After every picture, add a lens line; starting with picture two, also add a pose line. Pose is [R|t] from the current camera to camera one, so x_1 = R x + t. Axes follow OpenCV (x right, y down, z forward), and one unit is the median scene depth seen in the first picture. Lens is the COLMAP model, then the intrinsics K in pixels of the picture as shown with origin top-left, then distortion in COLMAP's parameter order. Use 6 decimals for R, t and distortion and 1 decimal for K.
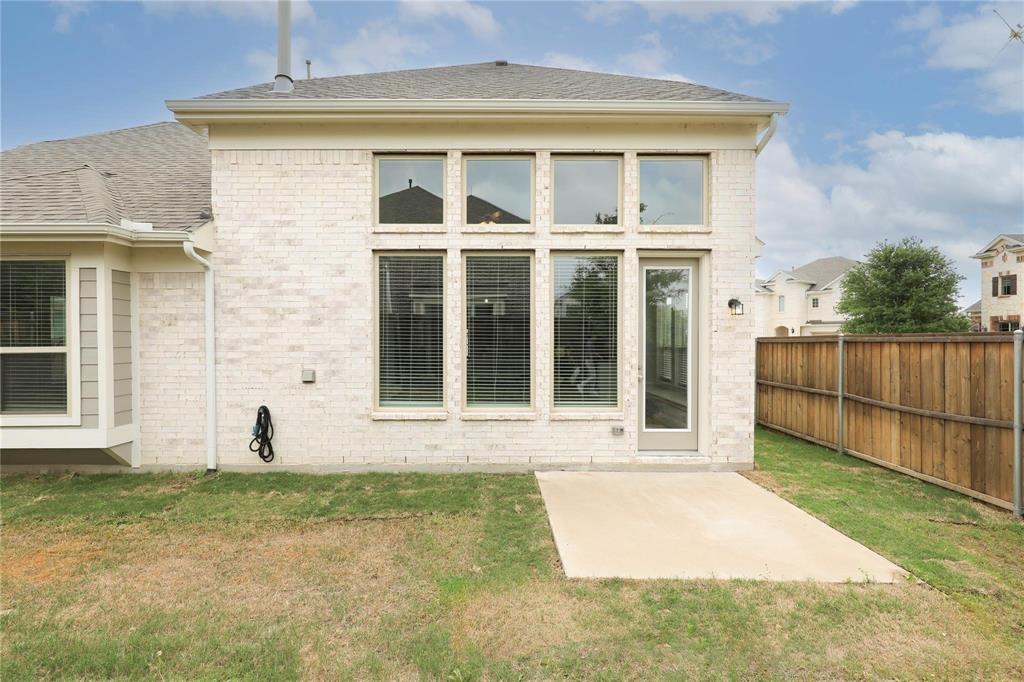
lens RADIAL K [[462.4, 0, 509.0], [0, 462.4, 340.7], [0, 0, 1]] dist [0.001620, 0.000891]
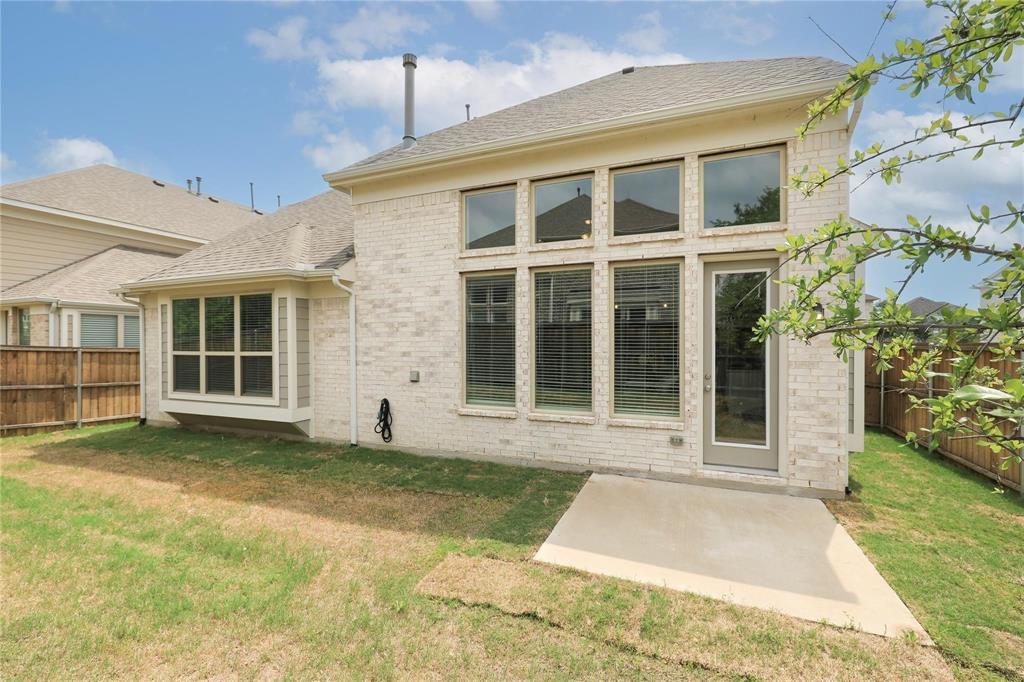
lens RADIAL K [[462.4, 0, 516.2], [0, 462.4, 341.7], [0, 0, 1]] dist [0.001620, 0.000891]
pose [[0.917198, -0.001735, -0.398428, 0.317576], [0.000612, 0.999995, -0.002946, -0.013716], [0.398432, 0.002458, 0.917195, -0.038223]]
